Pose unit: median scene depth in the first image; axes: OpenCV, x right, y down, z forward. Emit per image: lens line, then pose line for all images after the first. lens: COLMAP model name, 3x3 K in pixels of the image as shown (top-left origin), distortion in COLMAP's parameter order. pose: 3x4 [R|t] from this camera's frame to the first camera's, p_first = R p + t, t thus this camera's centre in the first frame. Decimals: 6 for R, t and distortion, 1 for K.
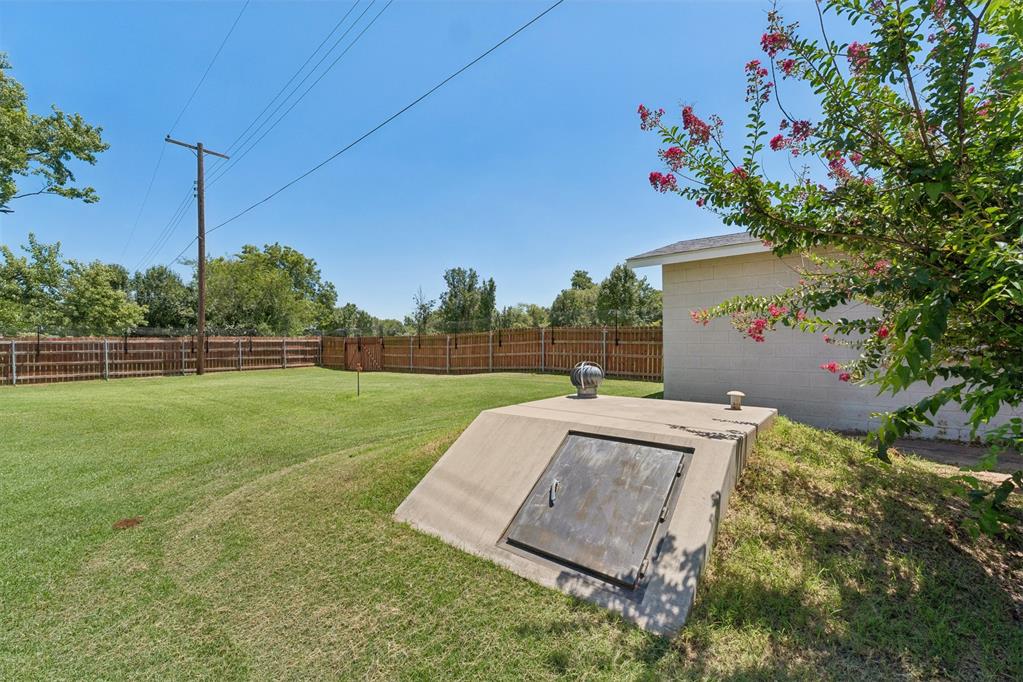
lens RADIAL K [[429.7, 0, 503.5], [0, 429.7, 340.3], [0, 0, 1]] dist [0.008006, 0.000544]
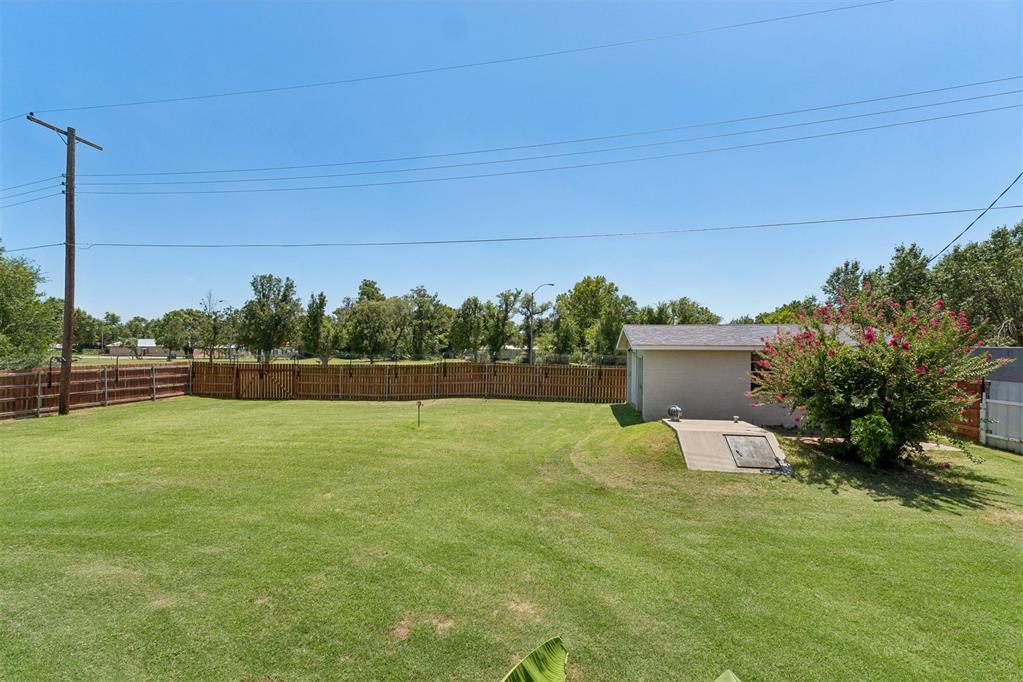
lens RADIAL K [[429.7, 0, 511.3], [0, 429.7, 351.2], [0, 0, 1]] dist [0.008006, 0.000544]
pose [[0.857278, 0.014047, 0.514662, -0.352105], [-0.017020, 0.999855, 0.001061, -0.046067], [-0.514572, -0.009669, 0.857393, -0.107556]]
